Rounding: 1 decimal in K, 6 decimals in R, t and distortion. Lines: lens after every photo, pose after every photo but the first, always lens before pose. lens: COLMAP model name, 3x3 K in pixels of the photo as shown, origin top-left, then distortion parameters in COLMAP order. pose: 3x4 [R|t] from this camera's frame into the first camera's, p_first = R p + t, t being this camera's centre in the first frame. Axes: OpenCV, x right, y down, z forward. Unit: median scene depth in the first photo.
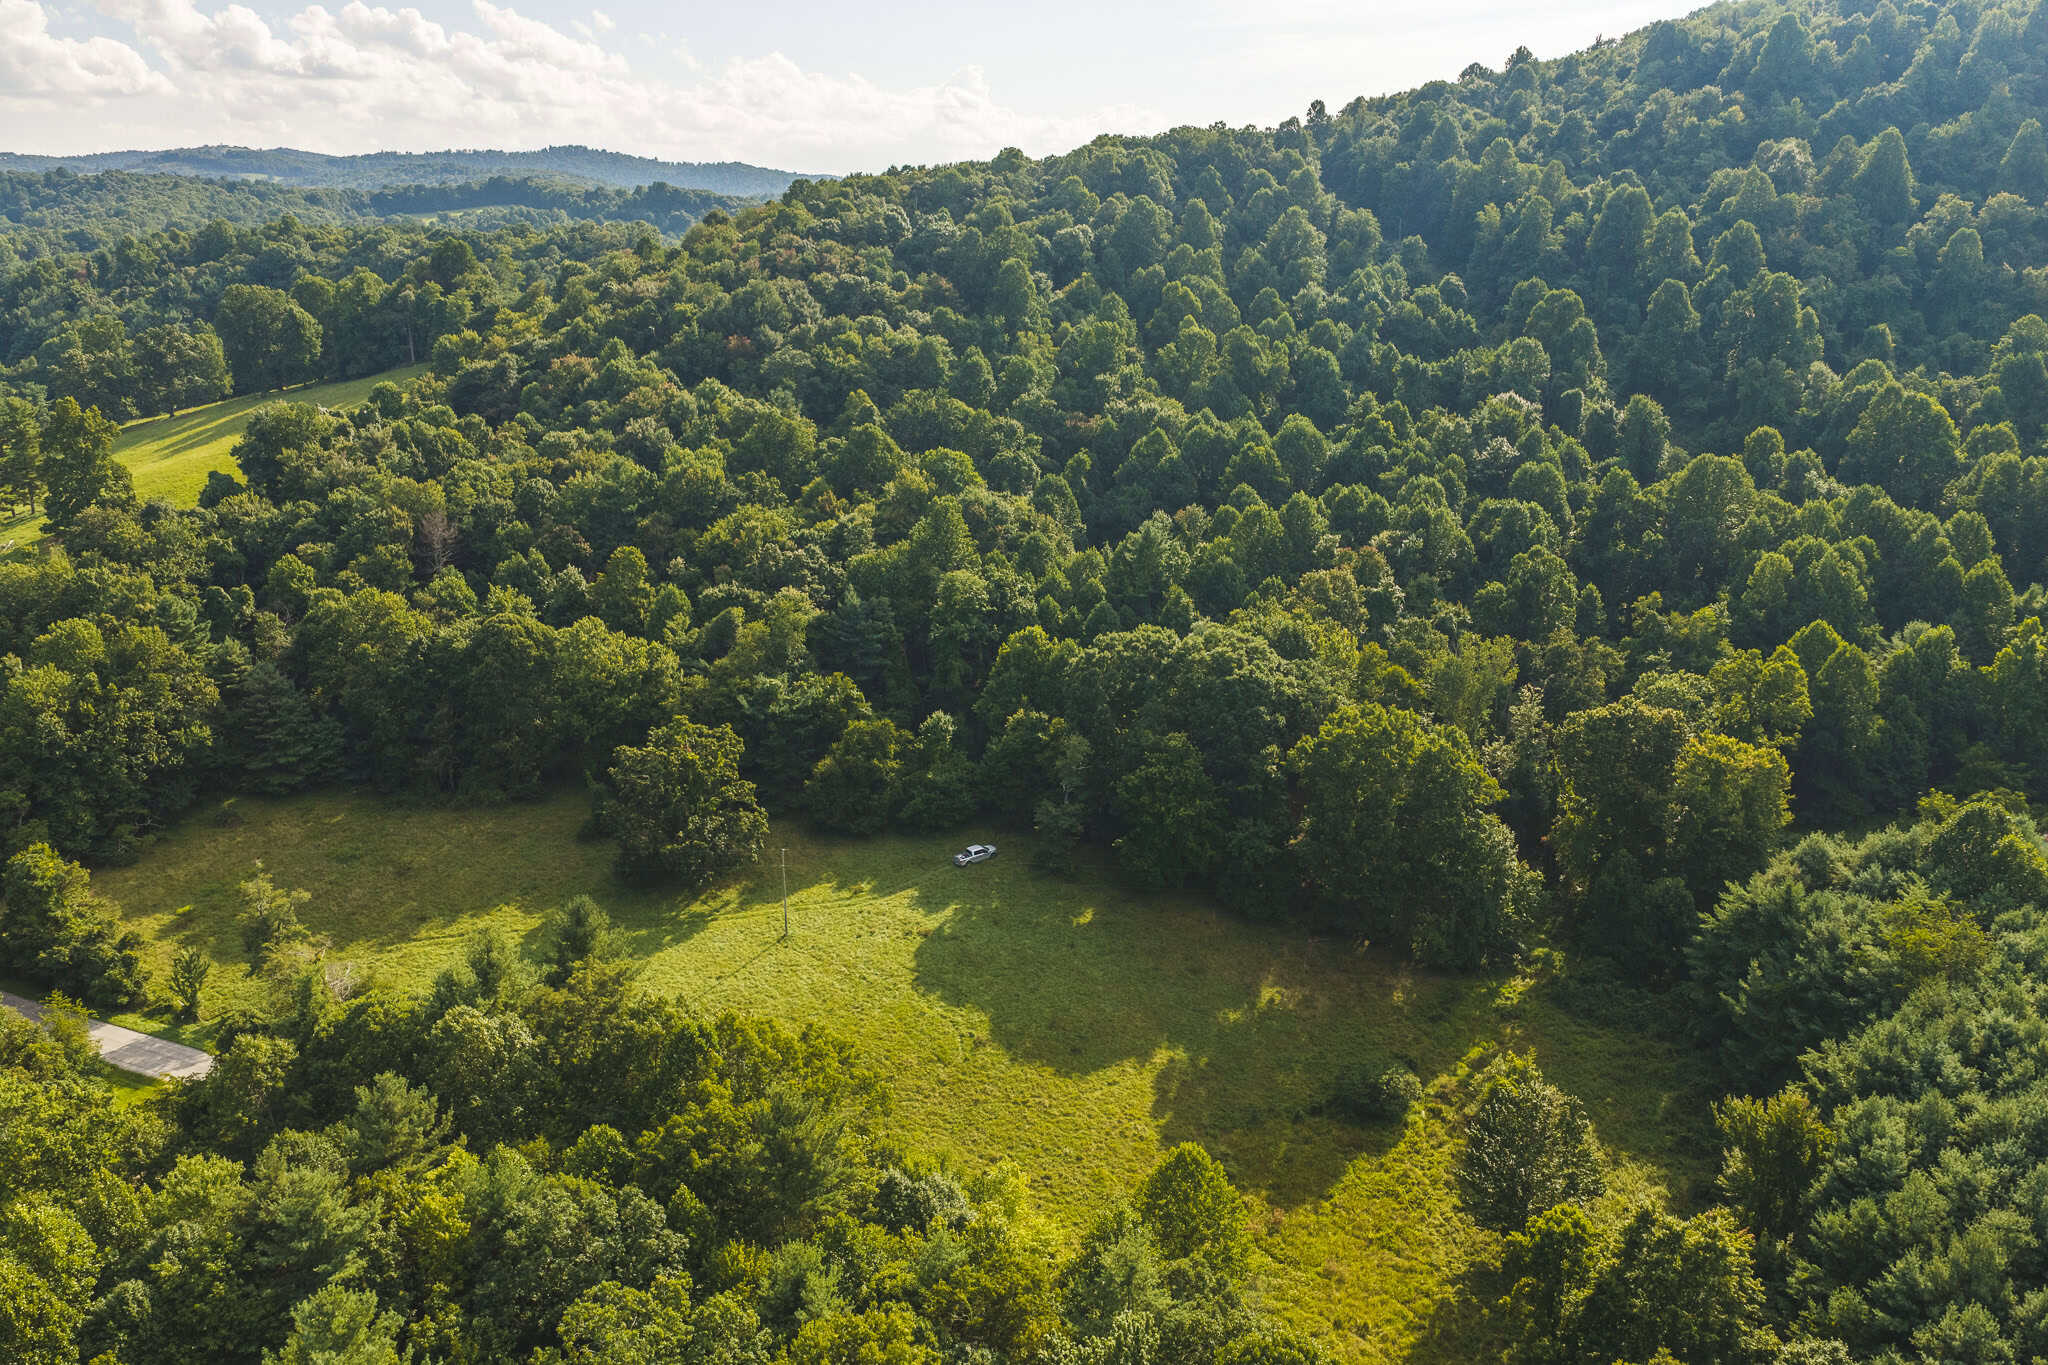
lens RADIAL K [[1705.5, 0, 1026.8], [0, 1705.5, 687.8], [0, 0, 1]] dist [0.028117, -0.025167]
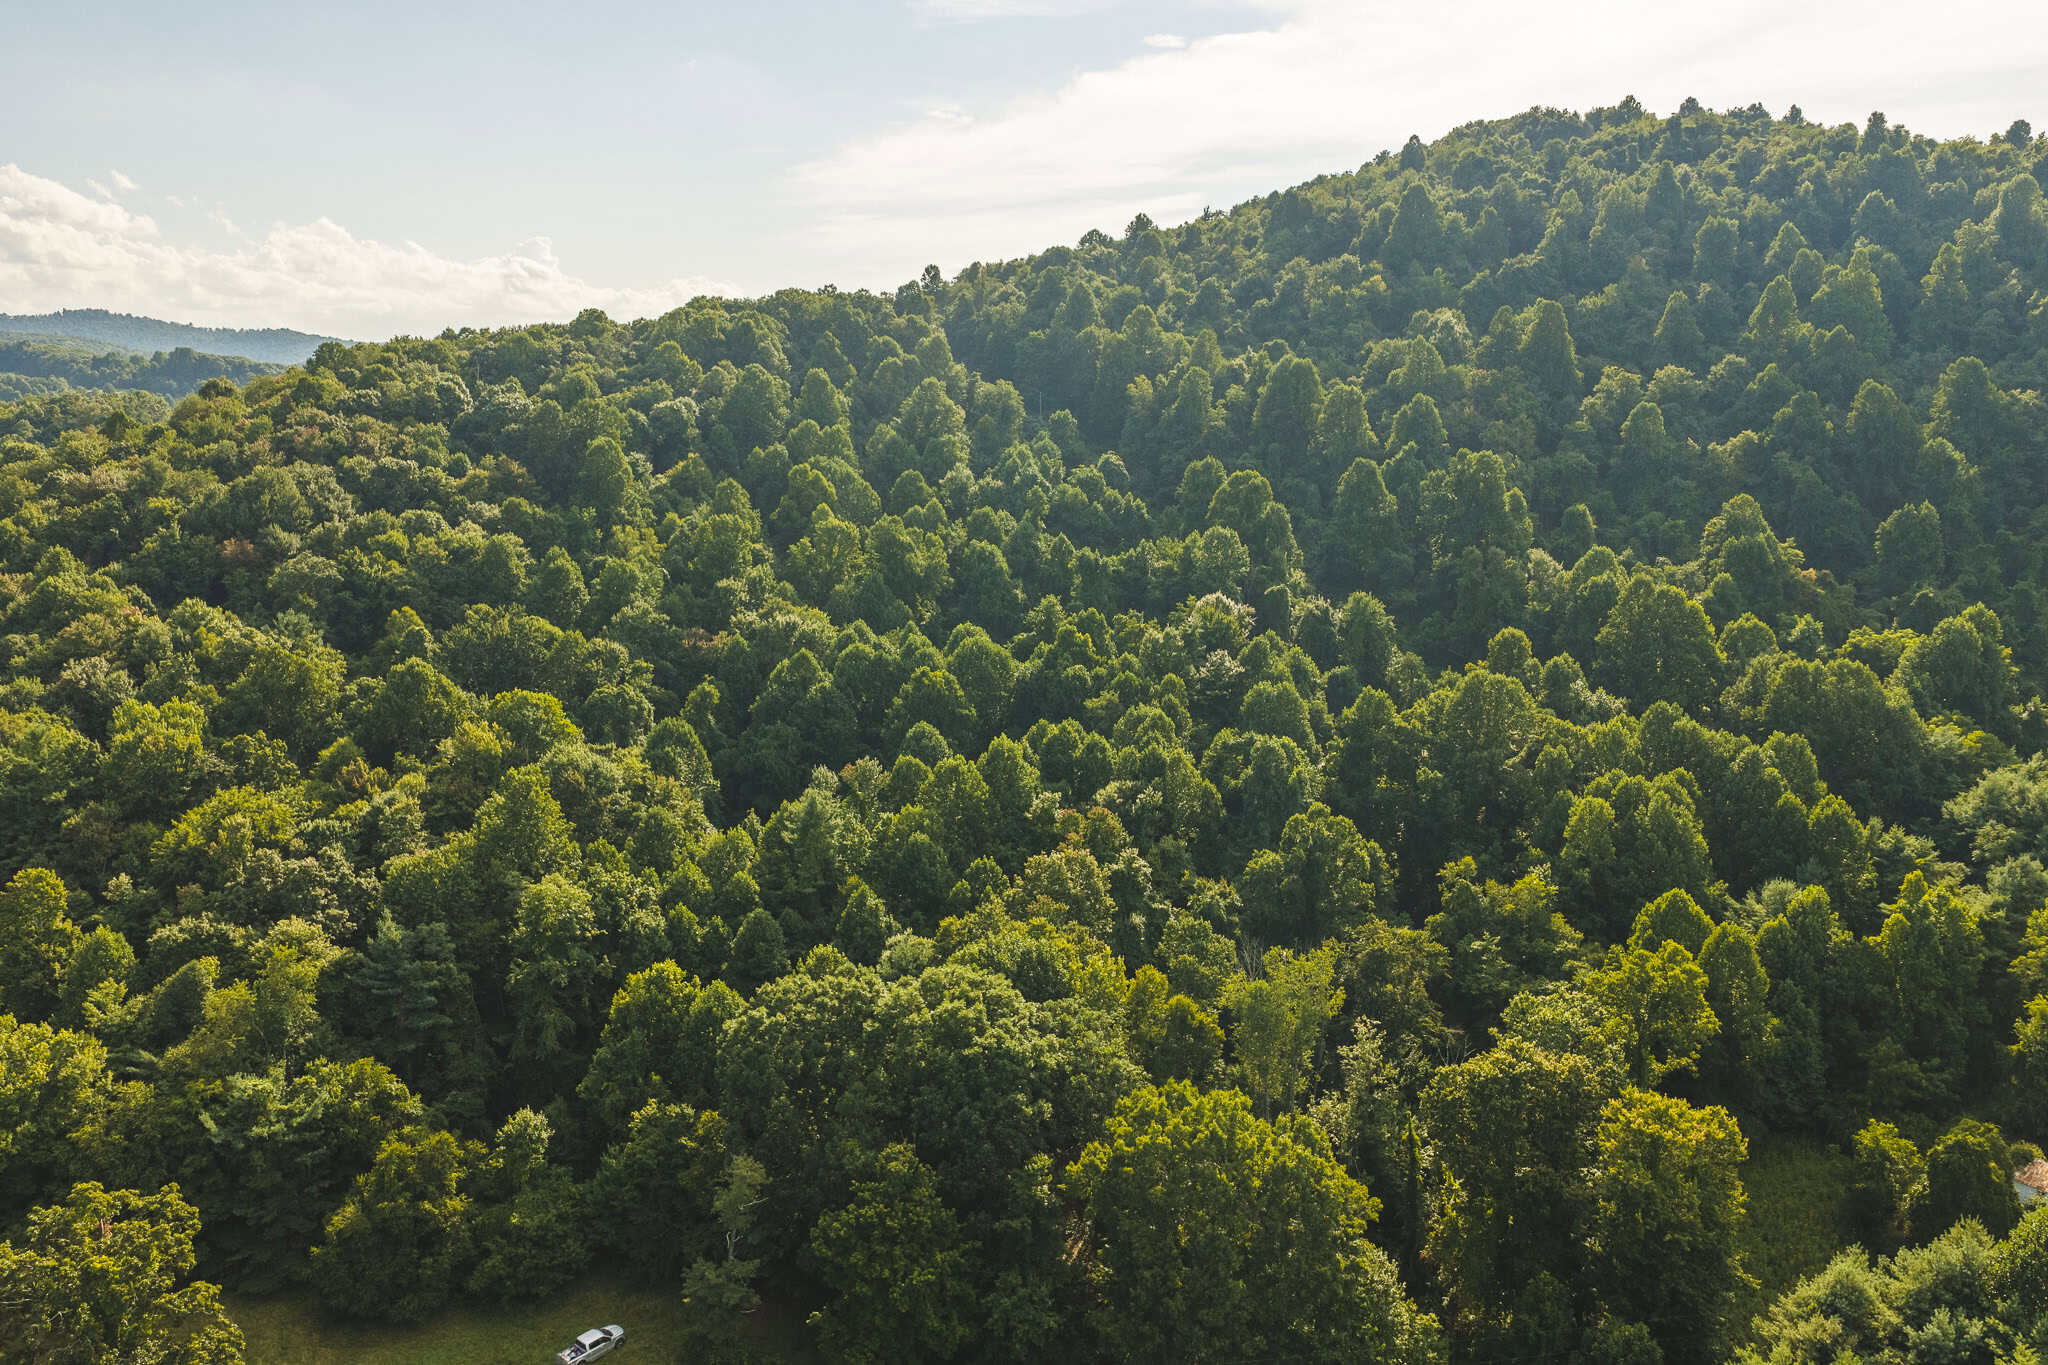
lens RADIAL K [[1705.5, 0, 1016.2], [0, 1705.5, 671.1], [0, 0, 1]] dist [0.028117, -0.025167]
pose [[0.972607, -0.037780, 0.229367, -0.008545], [0.061305, 0.993461, -0.096320, -0.058036], [-0.224228, 0.107743, 0.968562, 0.205791]]
